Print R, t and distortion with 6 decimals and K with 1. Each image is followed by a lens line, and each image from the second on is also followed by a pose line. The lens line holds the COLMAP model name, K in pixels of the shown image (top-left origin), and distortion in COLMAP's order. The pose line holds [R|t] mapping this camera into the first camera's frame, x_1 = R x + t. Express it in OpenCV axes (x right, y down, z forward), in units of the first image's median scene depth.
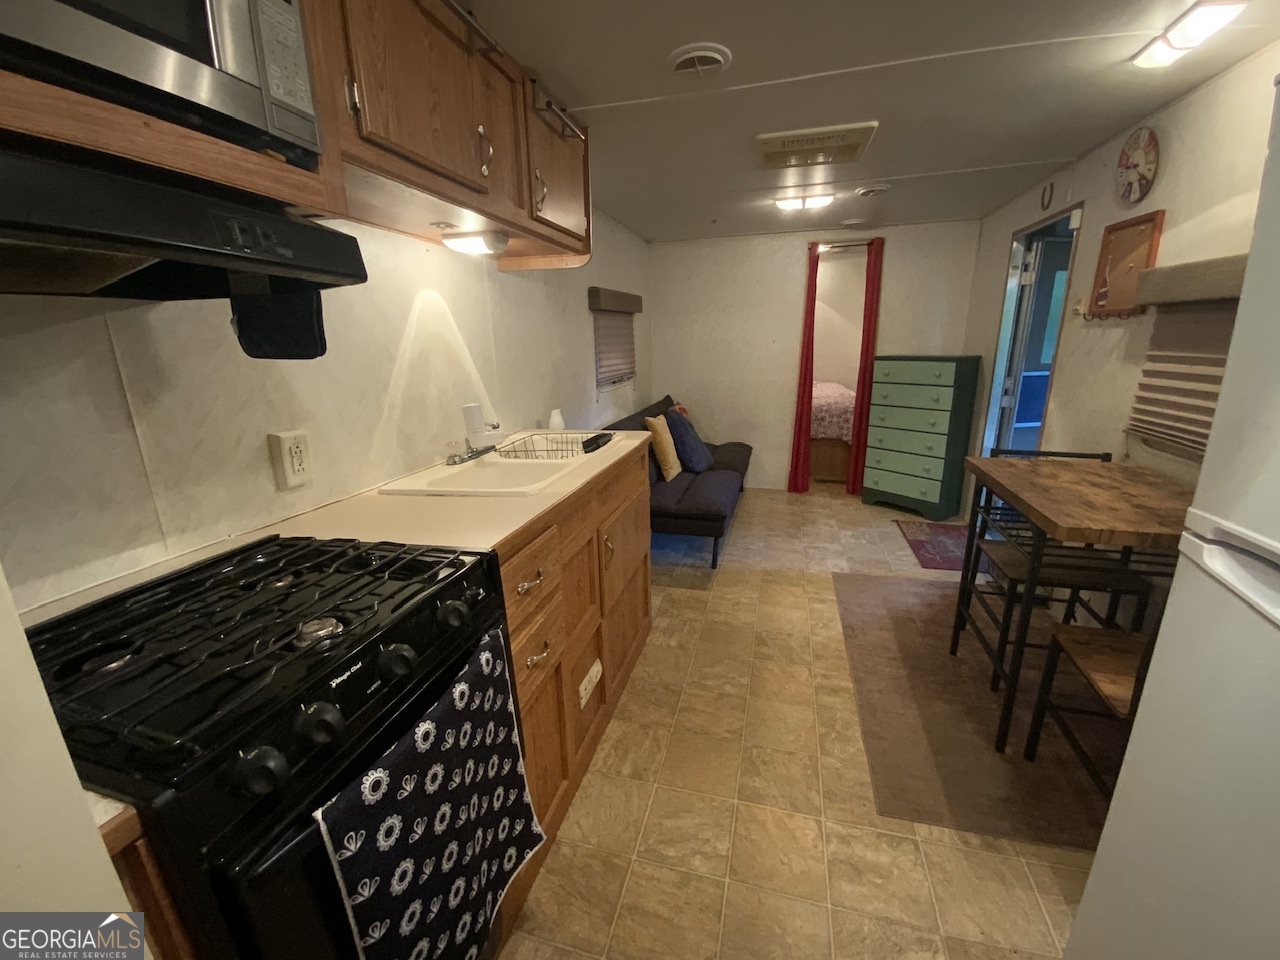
lens RADIAL K [[517.6, 0, 640.0], [0, 517.6, 480.0], [0, 0, 1]] dist [0.020673, -0.016077]
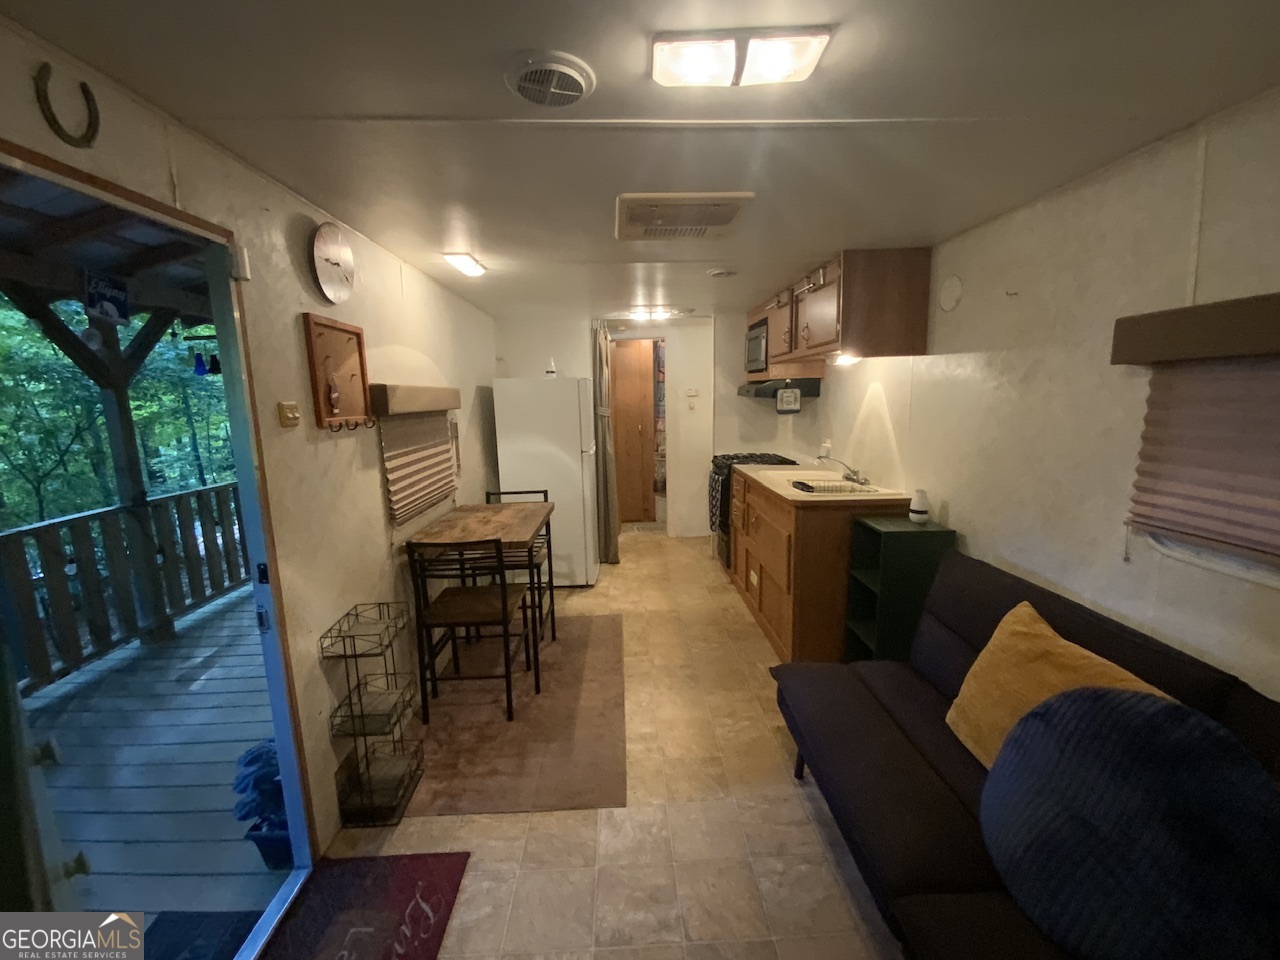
lens RADIAL K [[517.6, 0, 640.0], [0, 517.6, 480.0], [0, 0, 1]] dist [0.020673, -0.016077]
pose [[-0.950125, 0.090269, -0.298519, 0.919045], [-0.040713, 0.913102, 0.405694, -0.782544], [0.309200, 0.397614, -0.863886, 2.520429]]
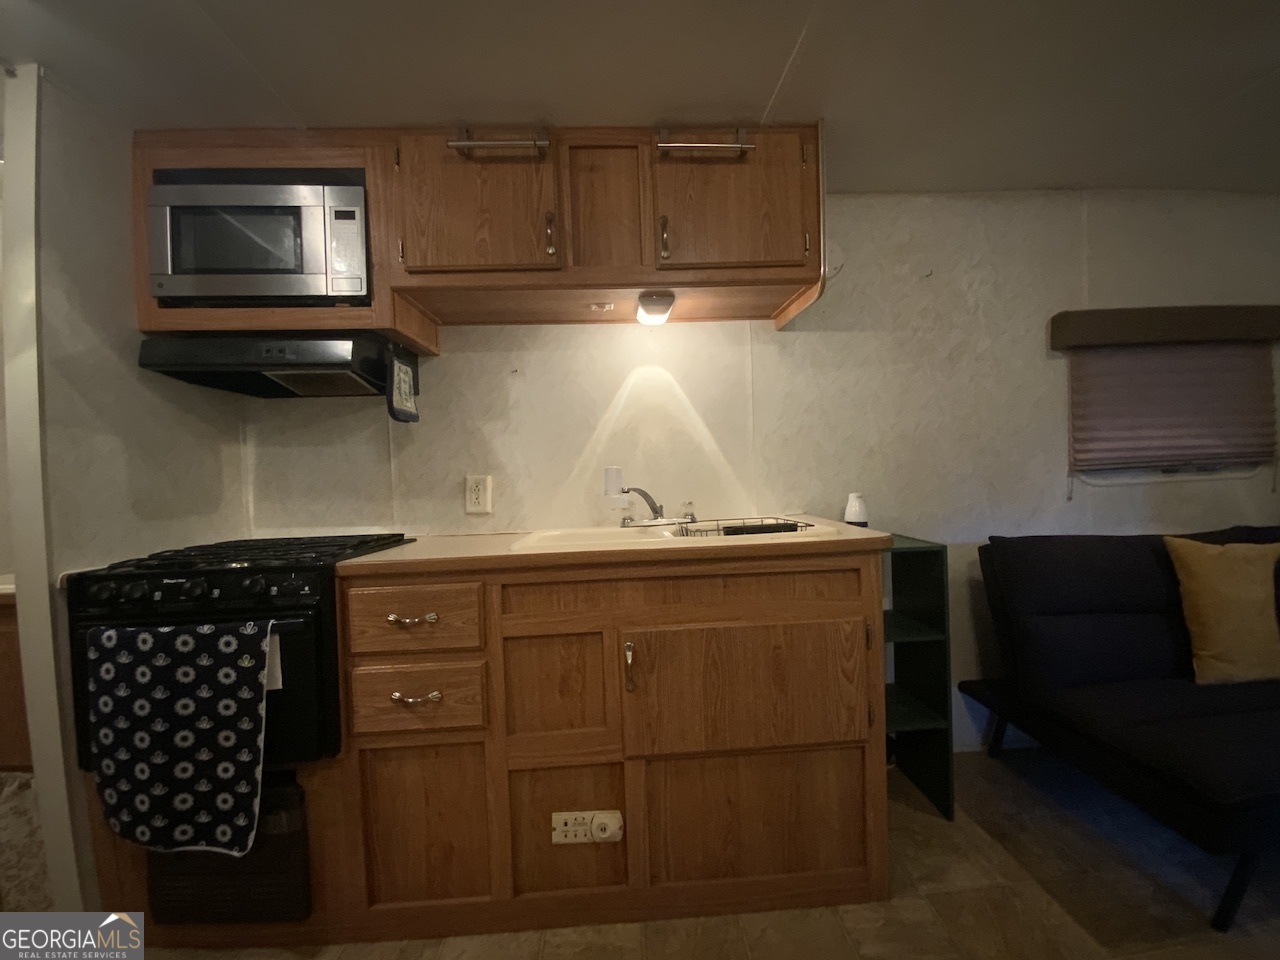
lens RADIAL K [[517.6, 0, 640.0], [0, 517.6, 480.0], [0, 0, 1]] dist [0.020673, -0.016077]
pose [[0.314698, 0.035803, -0.948516, 0.656010], [-0.217019, 0.975533, -0.035180, -0.099442], [0.924050, 0.216917, 0.314768, 0.749963]]
